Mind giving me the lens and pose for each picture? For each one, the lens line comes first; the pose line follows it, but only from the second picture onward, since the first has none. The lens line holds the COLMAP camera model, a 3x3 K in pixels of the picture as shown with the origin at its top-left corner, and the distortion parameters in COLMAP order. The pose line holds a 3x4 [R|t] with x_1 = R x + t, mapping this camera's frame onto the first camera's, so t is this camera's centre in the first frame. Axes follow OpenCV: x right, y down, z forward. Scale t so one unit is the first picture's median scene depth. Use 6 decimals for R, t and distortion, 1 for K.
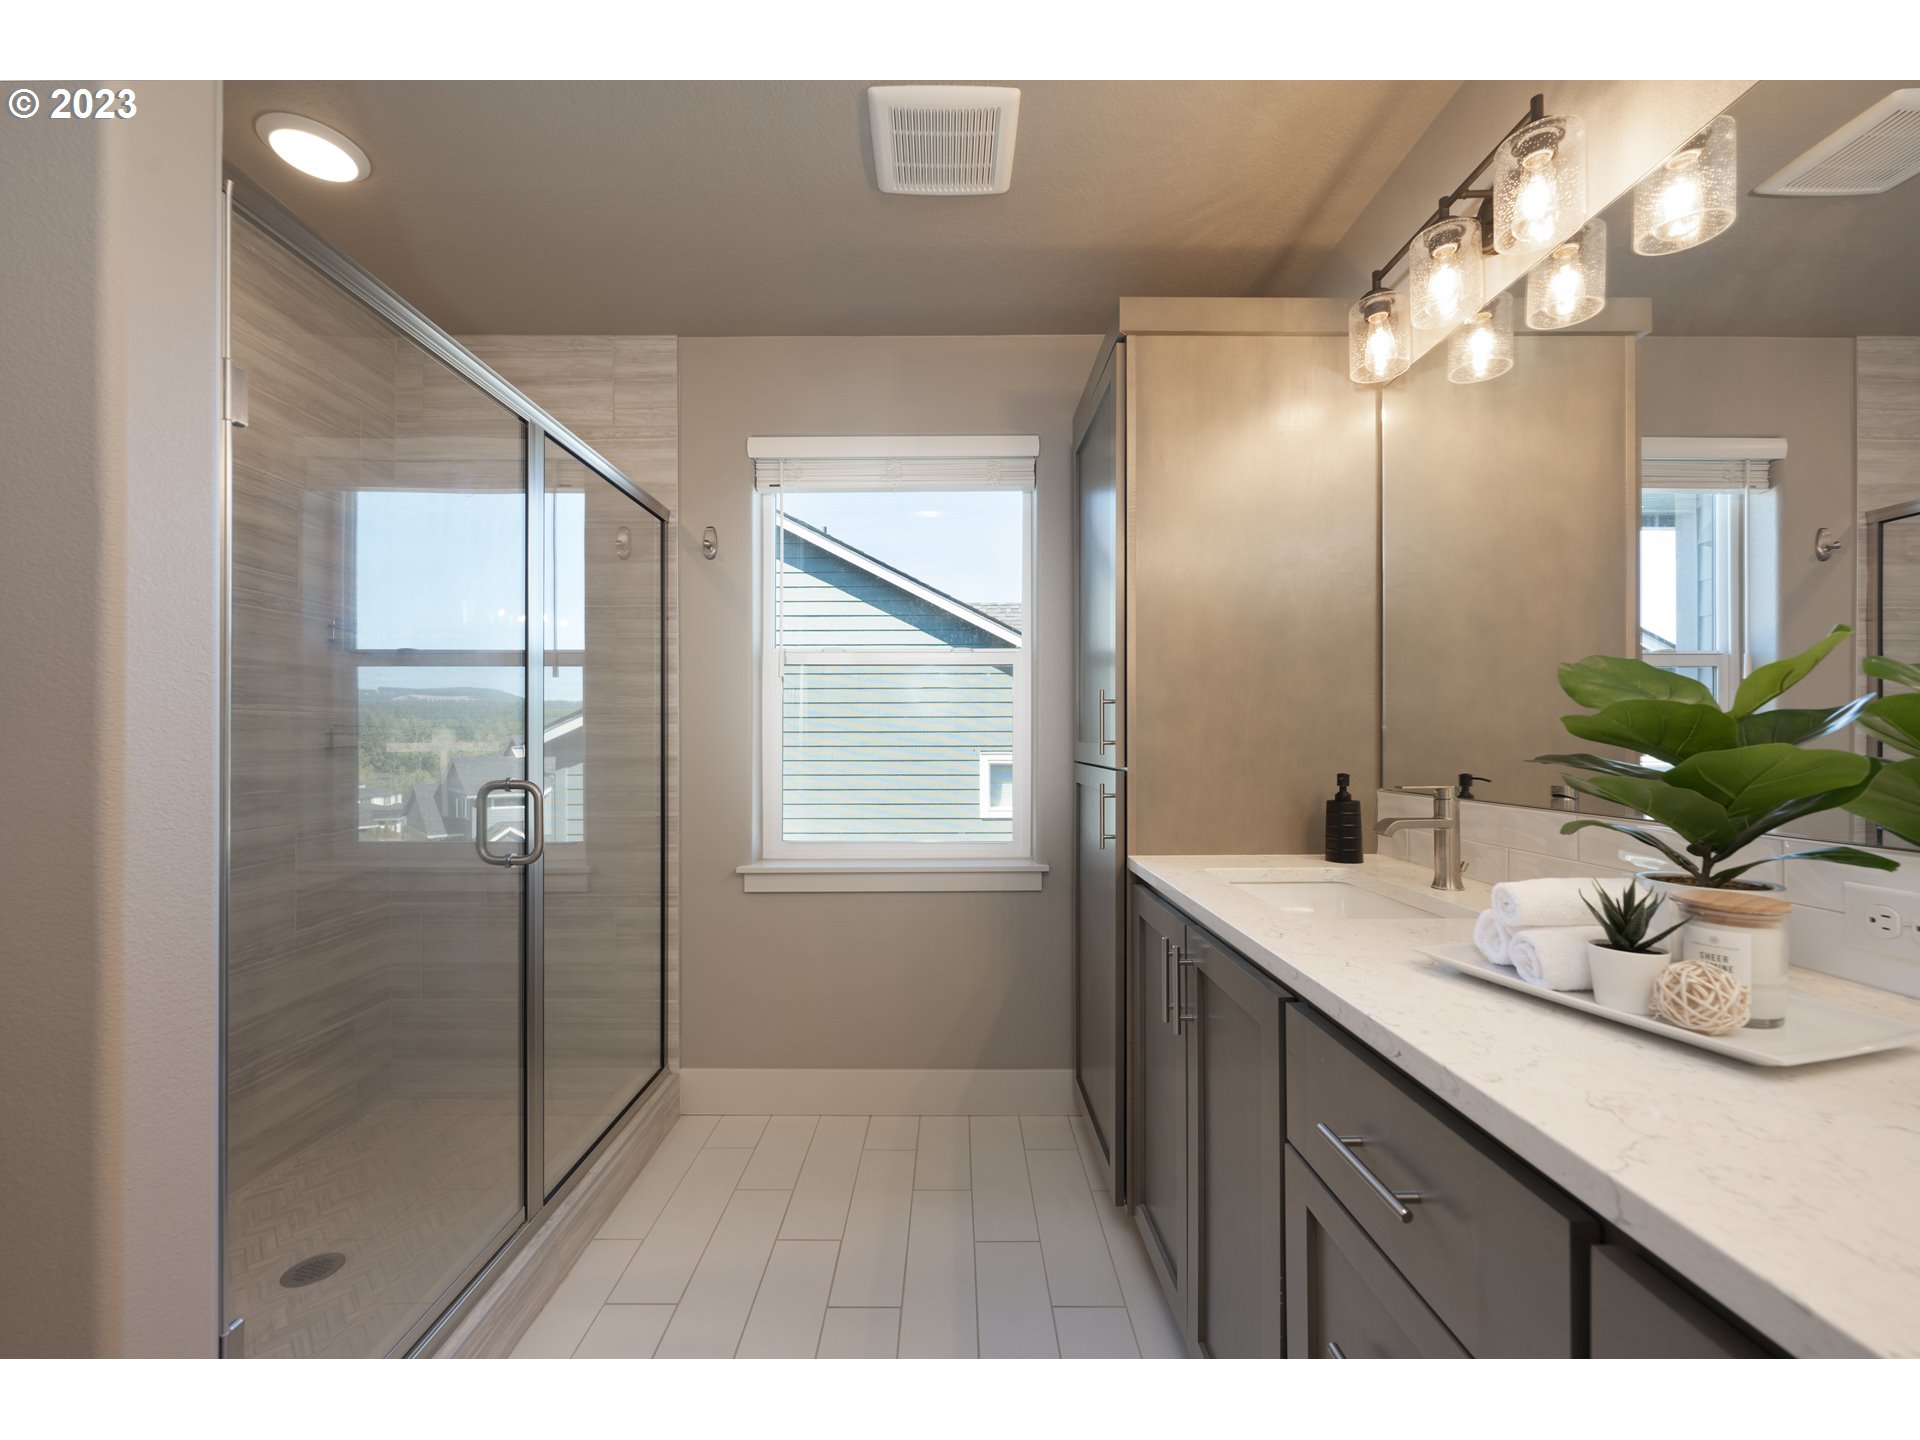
lens RADIAL K [[763.9, 0, 955.5], [0, 763.9, 720.9], [0, 0, 1]] dist [0.000755, -0.000011]
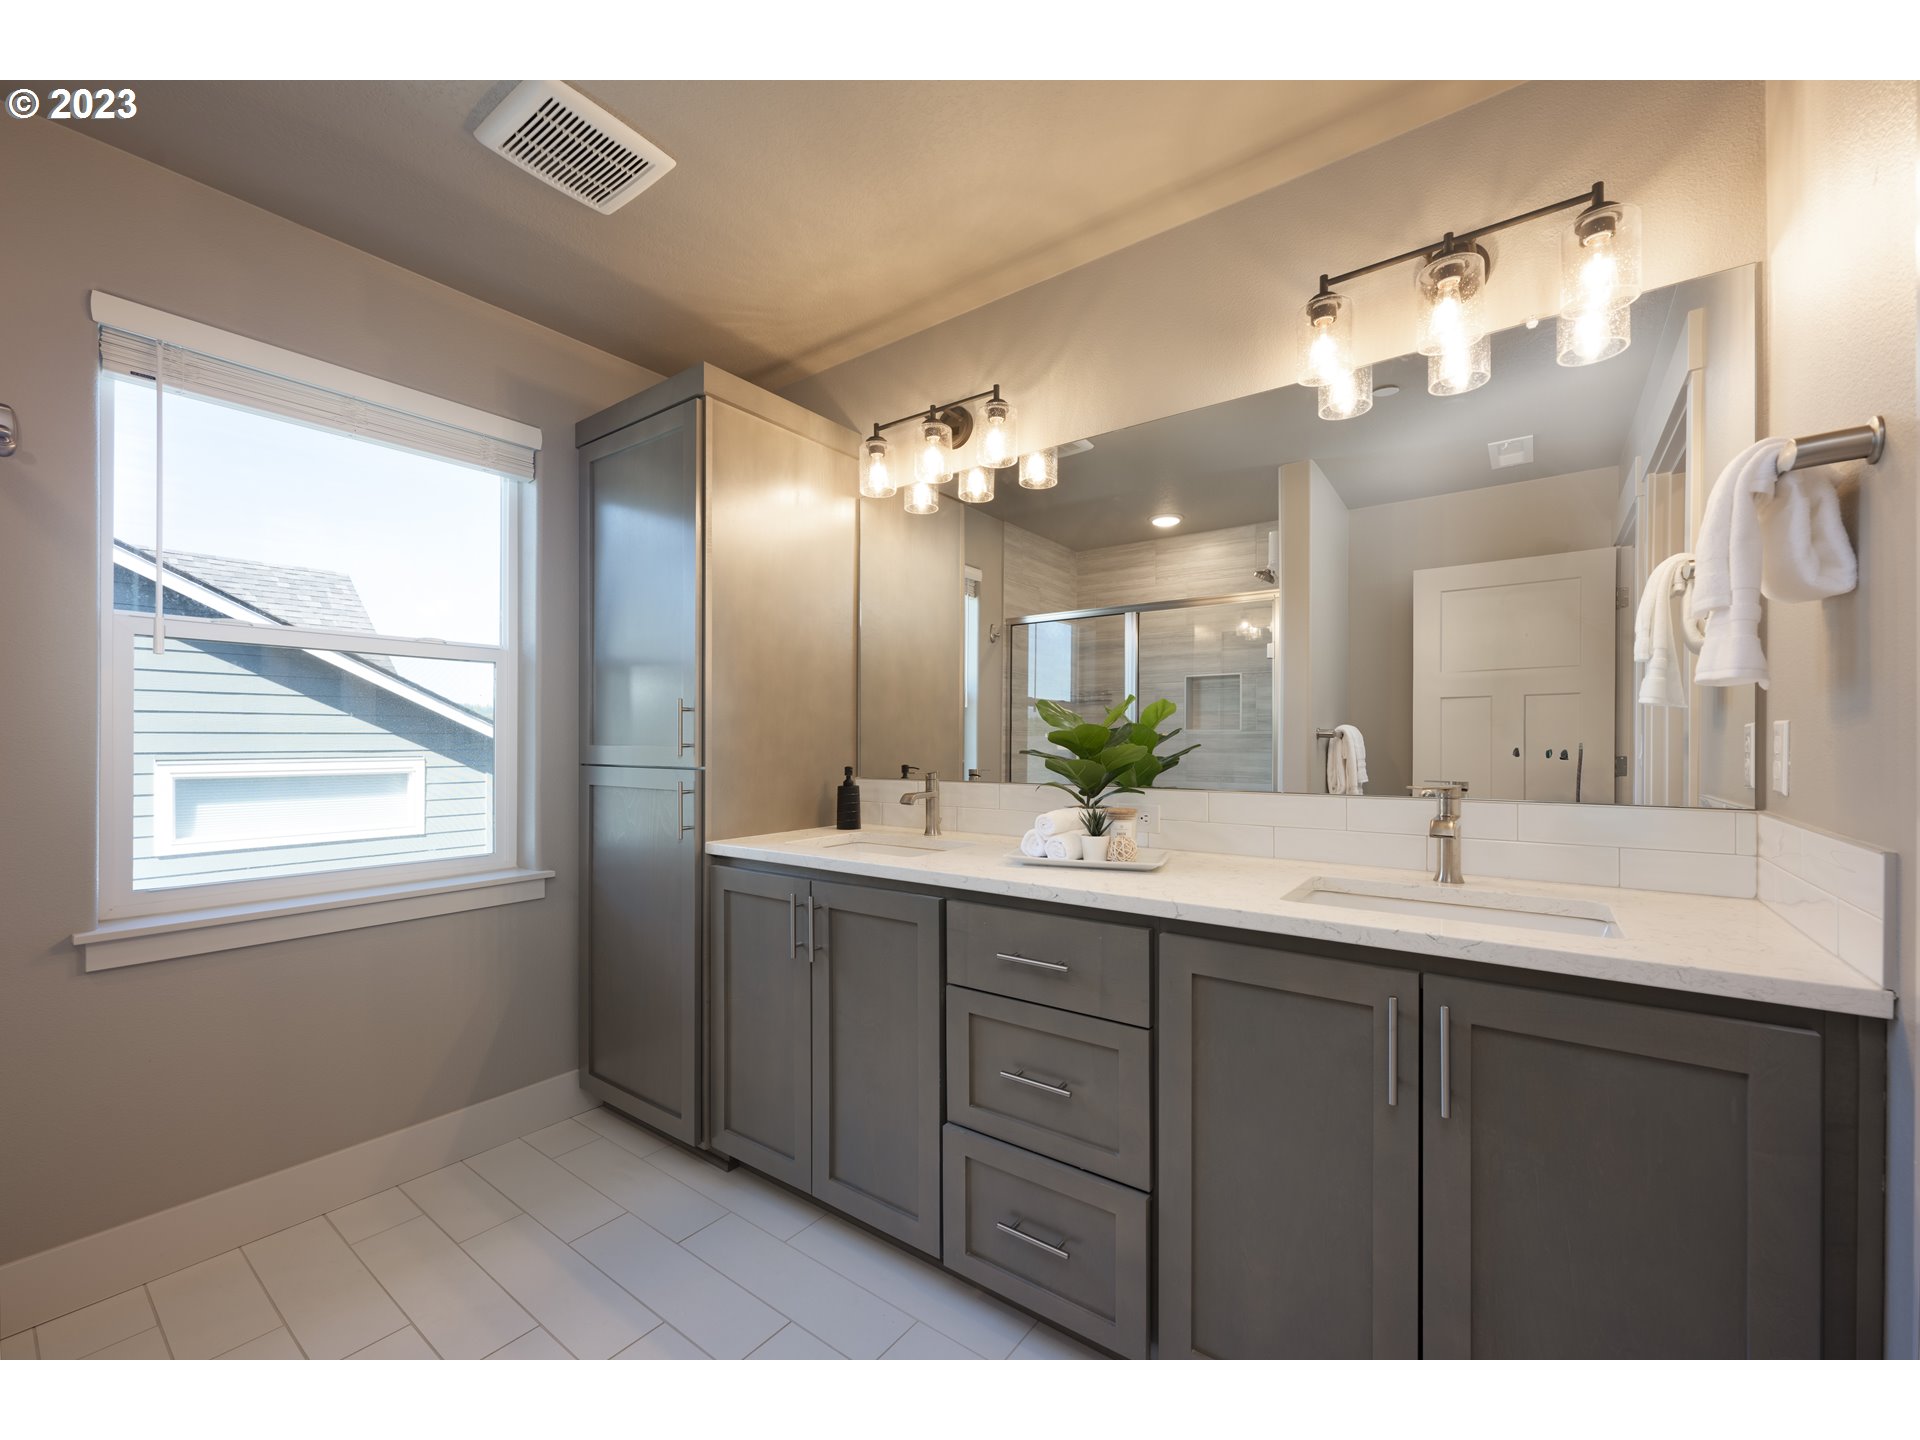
lens RADIAL K [[774.5, 0, 952.0], [0, 774.5, 722.4], [0, 0, 1]] dist [-0.000114, -0.000055]
pose [[0.599905, 0.020956, 0.799797, -0.460541], [-0.018413, 0.999754, -0.012384, 0.000777], [-0.799859, -0.007297, 0.600143, -0.011209]]
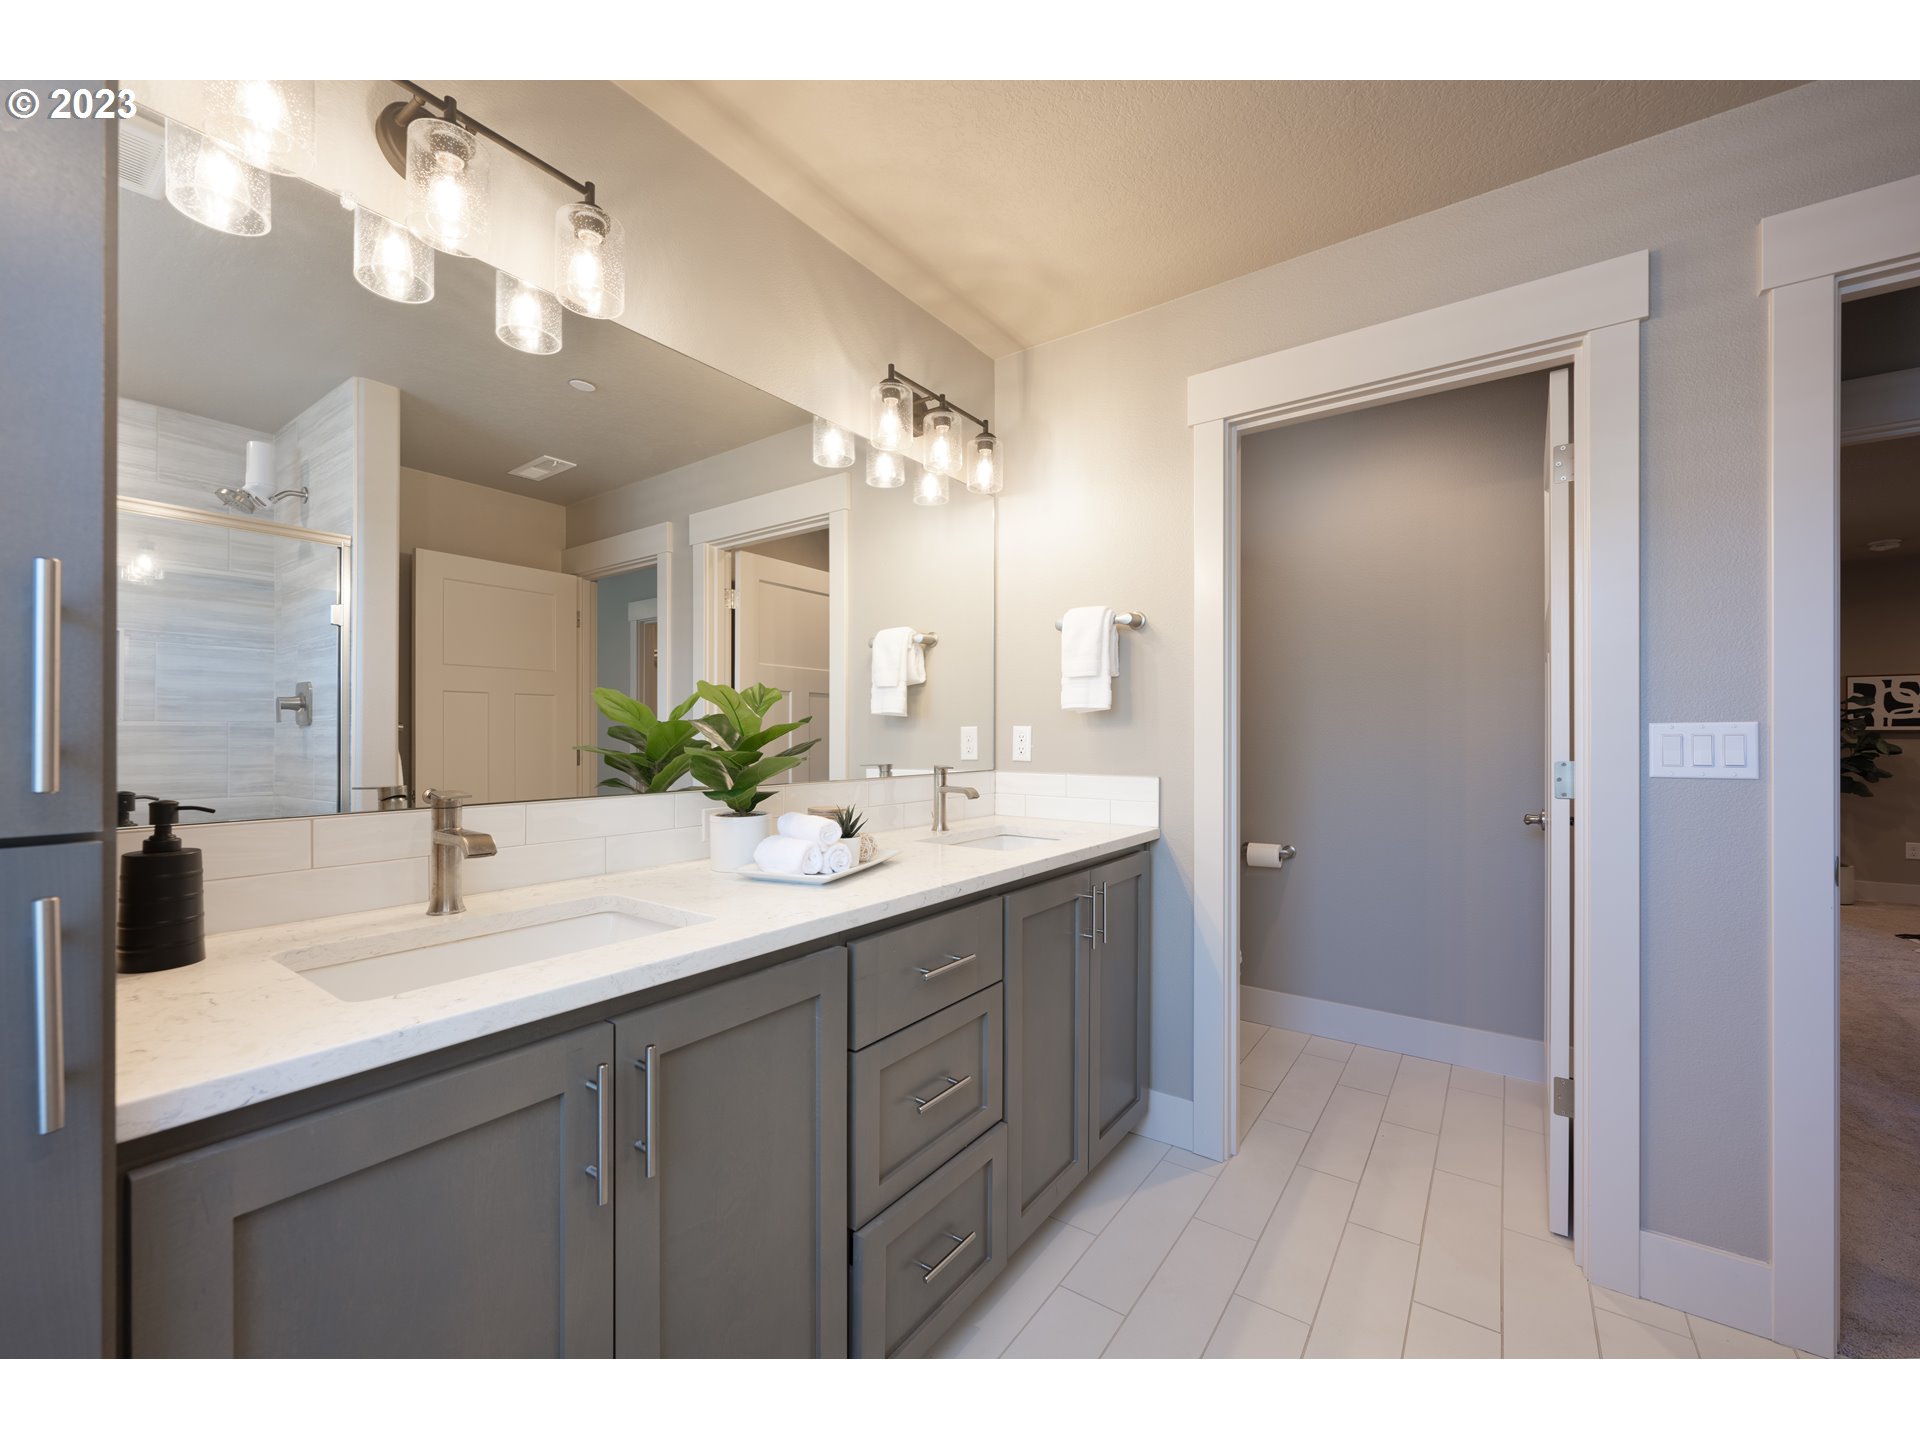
lens RADIAL K [[774.5, 0, 952.0], [0, 774.5, 722.4], [0, 0, 1]] dist [-0.000114, -0.000055]
pose [[-0.805625, 0.012758, 0.592289, -0.236125], [-0.010708, 0.999291, -0.036088, 0.023078], [-0.592329, -0.035416, -0.804917, 0.969590]]
